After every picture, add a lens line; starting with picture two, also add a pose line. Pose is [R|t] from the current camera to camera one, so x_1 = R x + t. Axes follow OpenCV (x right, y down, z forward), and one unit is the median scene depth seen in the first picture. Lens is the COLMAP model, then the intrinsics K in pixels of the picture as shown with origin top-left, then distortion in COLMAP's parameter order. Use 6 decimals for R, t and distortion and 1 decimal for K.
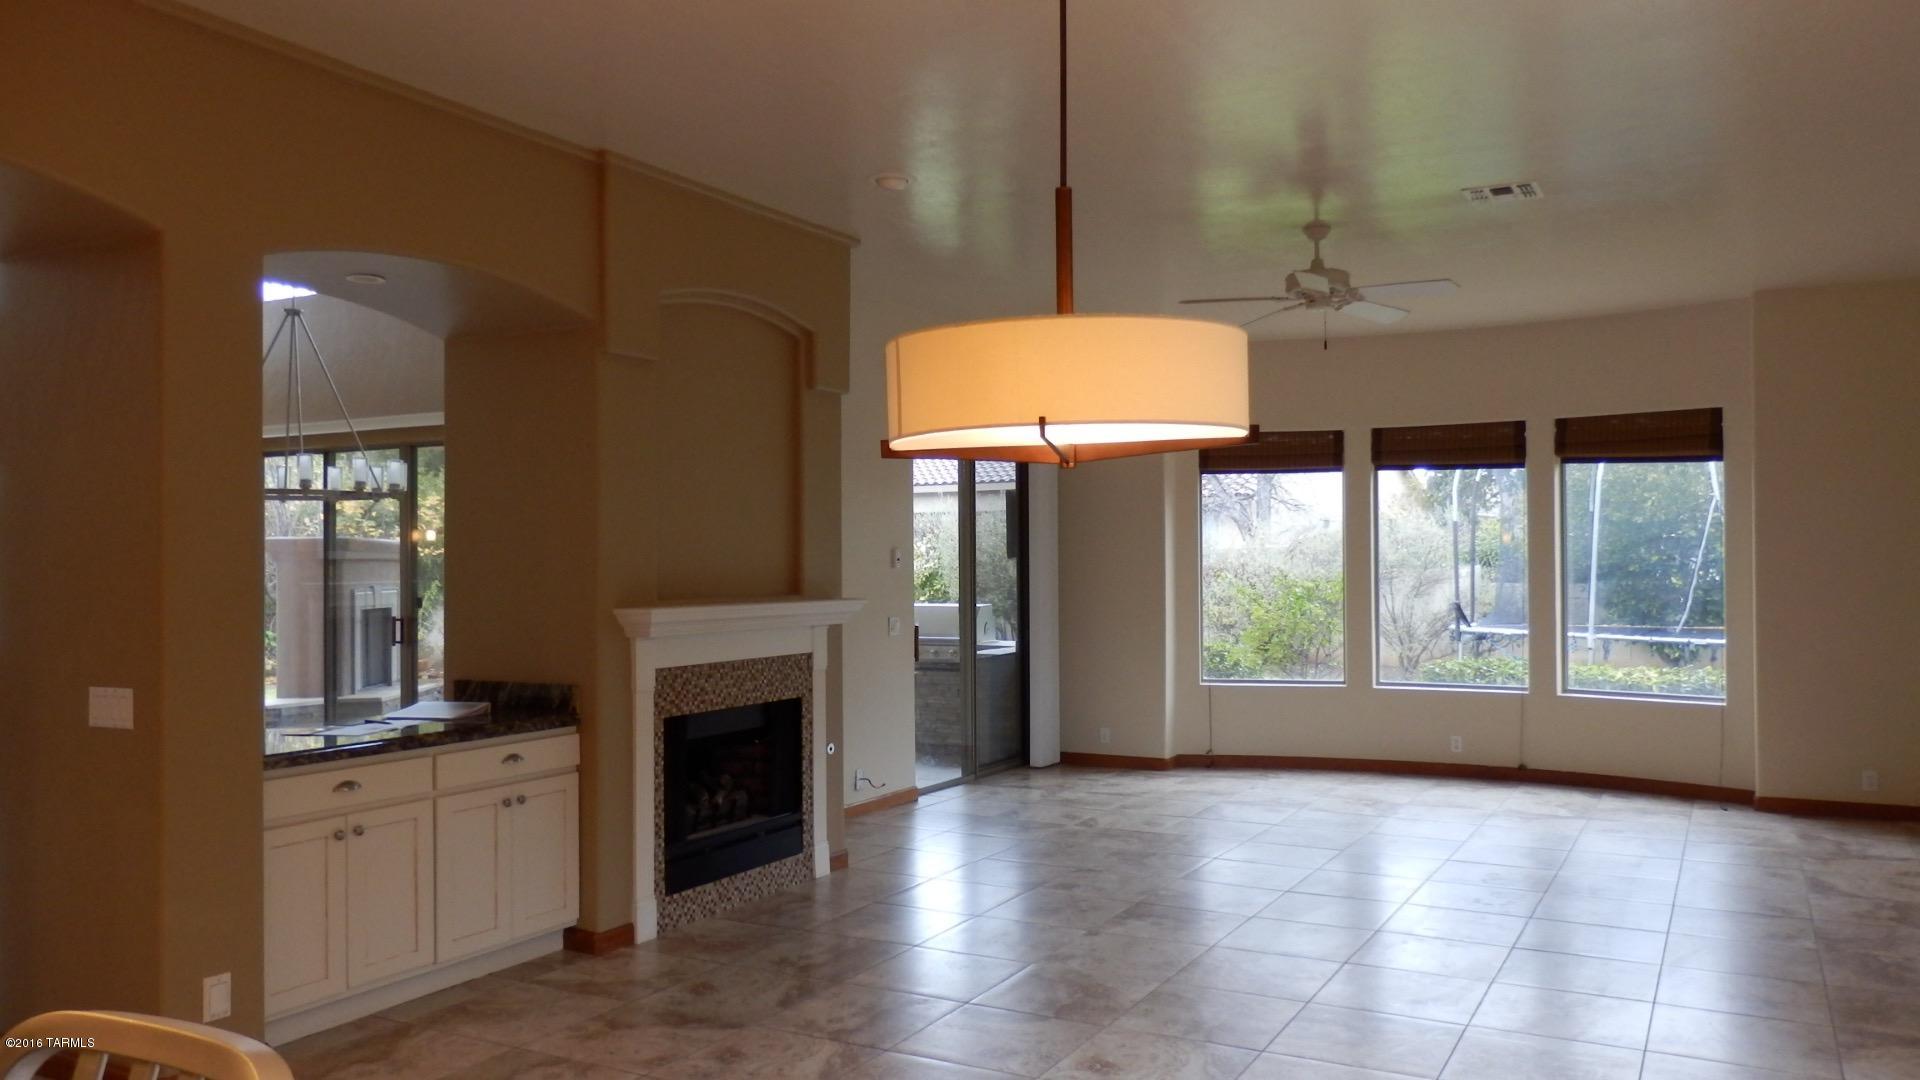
lens RADIAL K [[1442.9, 0, 969.1], [0, 1442.9, 543.3], [0, 0, 1]] dist [0.002961, 0.002679]
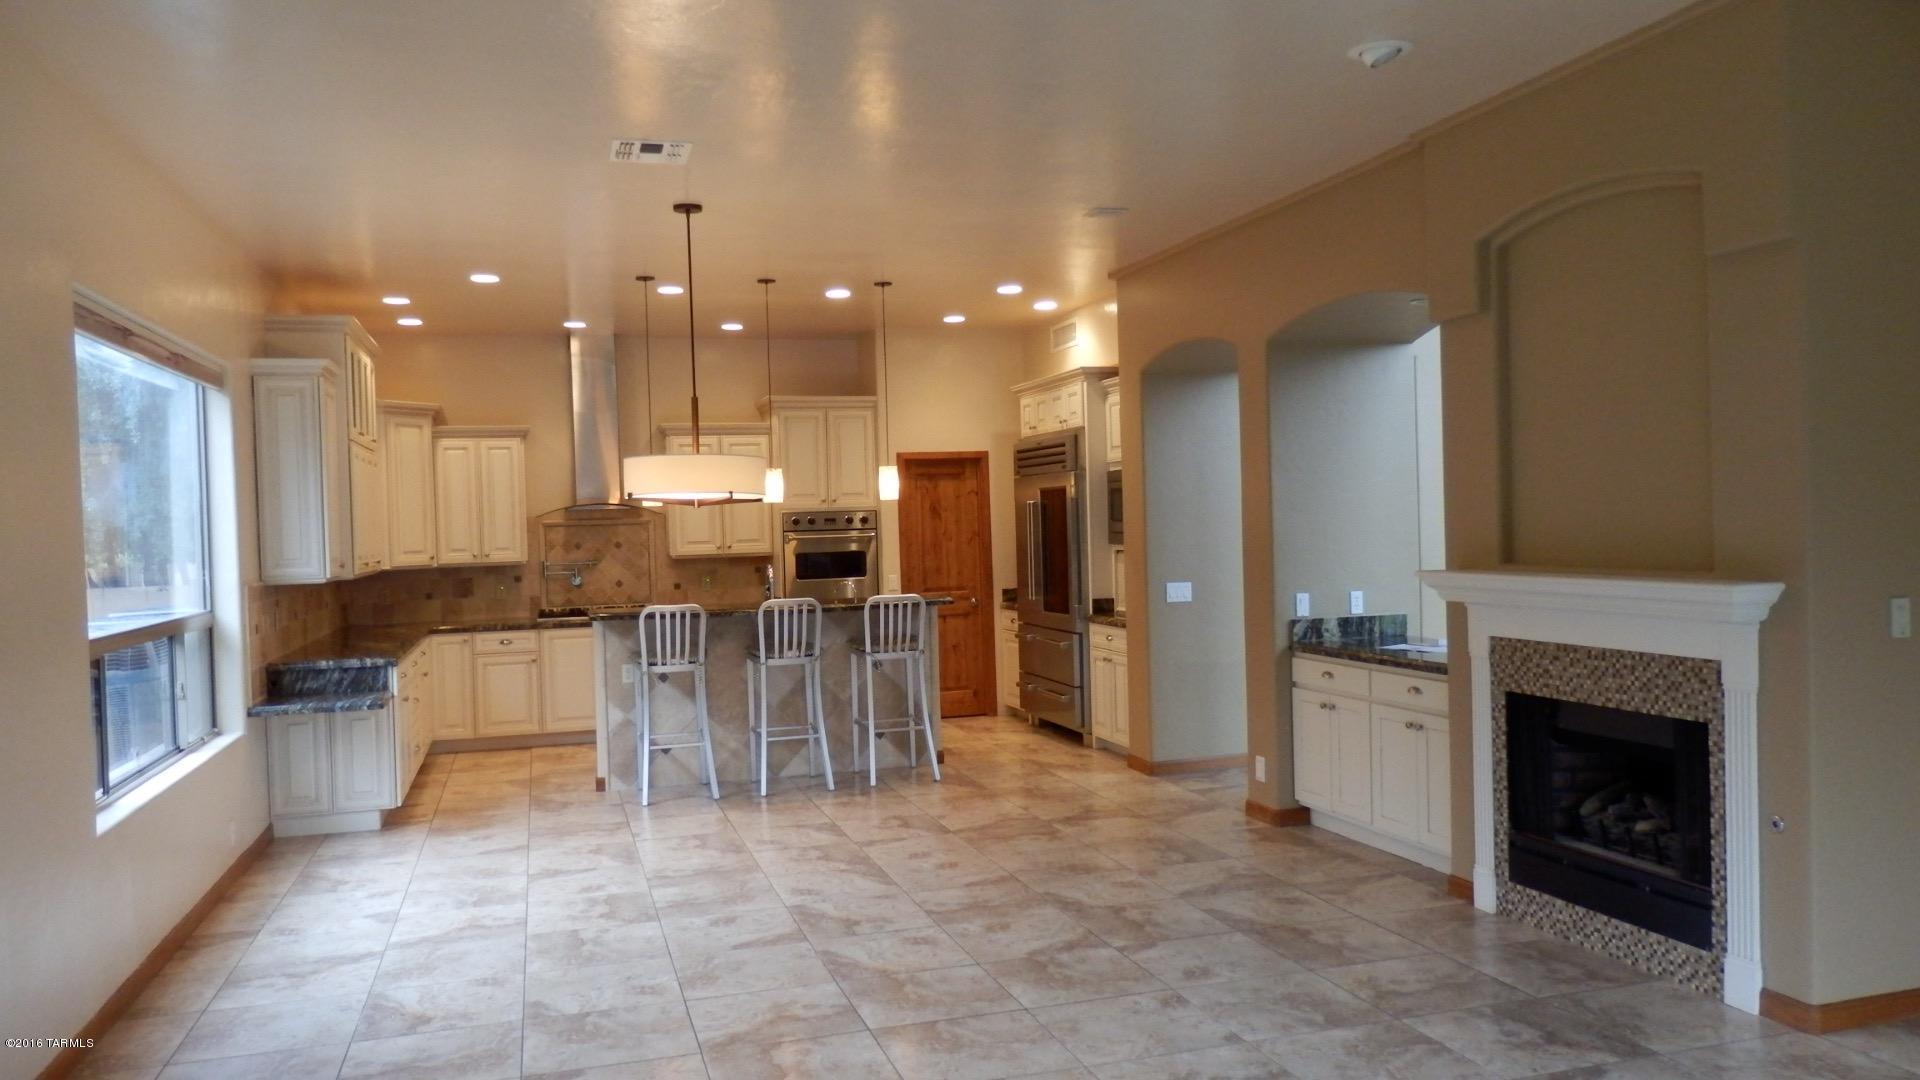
lens RADIAL K [[1442.9, 0, 967.6], [0, 1442.9, 539.4], [0, 0, 1]] dist [0.002961, 0.002679]
pose [[-0.705505, 0.037376, -0.707719, 0.674023], [0.042662, 0.999037, 0.010232, -0.001273], [0.707420, -0.022974, -0.706420, 1.379201]]
